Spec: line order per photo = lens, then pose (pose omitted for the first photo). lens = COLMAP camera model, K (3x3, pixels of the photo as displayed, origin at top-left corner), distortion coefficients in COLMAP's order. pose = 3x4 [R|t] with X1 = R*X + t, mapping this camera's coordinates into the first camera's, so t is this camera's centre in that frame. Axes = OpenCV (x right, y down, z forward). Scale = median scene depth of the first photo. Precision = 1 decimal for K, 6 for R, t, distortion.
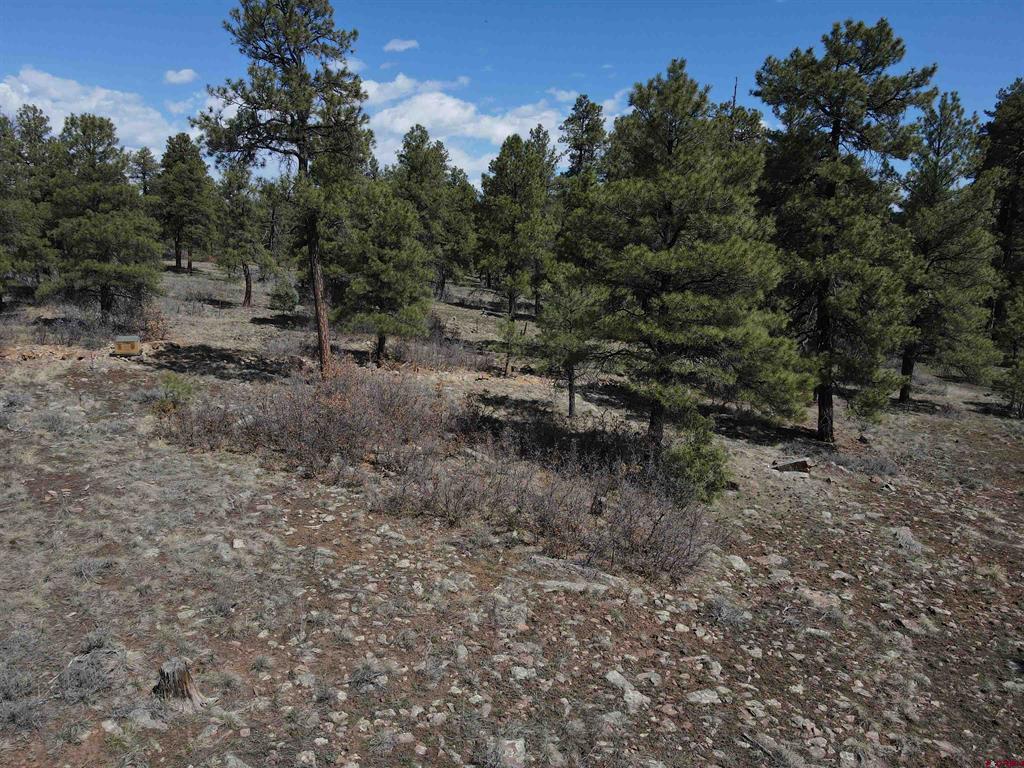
lens RADIAL K [[750.0, 0, 510.0], [0, 750.0, 387.9], [0, 0, 1]] dist [0.027483, -0.009762]
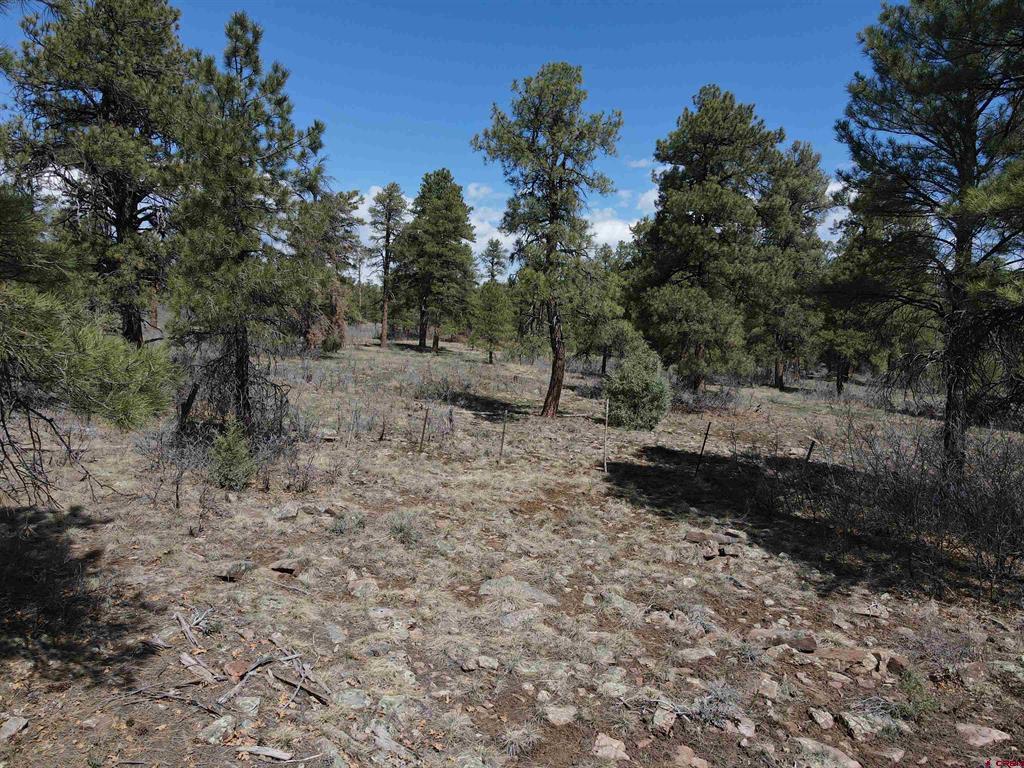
lens RADIAL K [[750.0, 0, 511.2], [0, 750.0, 378.9], [0, 0, 1]] dist [0.027483, -0.009762]
pose [[0.954715, 0.024952, -0.296473, -0.407539], [-0.064383, 0.990192, -0.123991, -0.124895], [0.290471, 0.137464, 0.946958, 0.988391]]
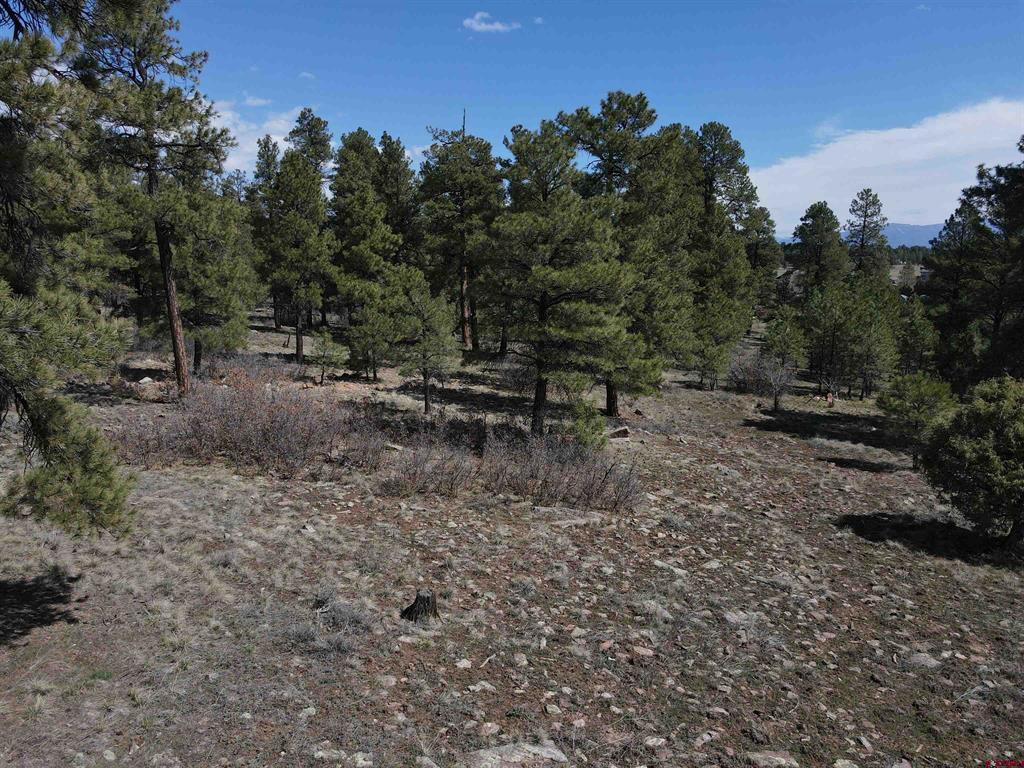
lens RADIAL K [[750.0, 0, 515.2], [0, 750.0, 387.7], [0, 0, 1]] dist [0.027483, -0.009762]
pose [[0.907209, -0.070197, 0.414783, -0.201516], [0.074456, 0.997207, 0.005918, 0.002393], [-0.414039, 0.025514, 0.909901, -0.065738]]
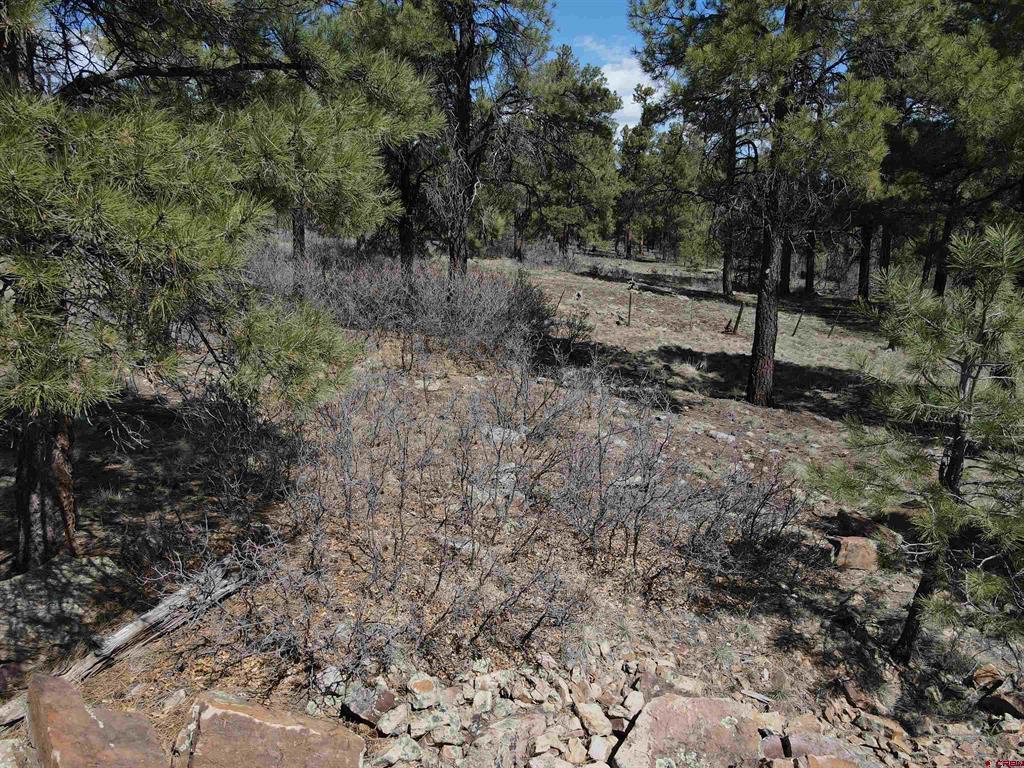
lens RADIAL K [[750.0, 0, 507.5], [0, 750.0, 385.6], [0, 0, 1]] dist [0.027483, -0.009762]
pose [[0.985208, 0.029726, -0.168765, -0.060755], [-0.026309, 0.999402, 0.022446, -0.072341], [0.169332, -0.017674, 0.985401, 0.859837]]
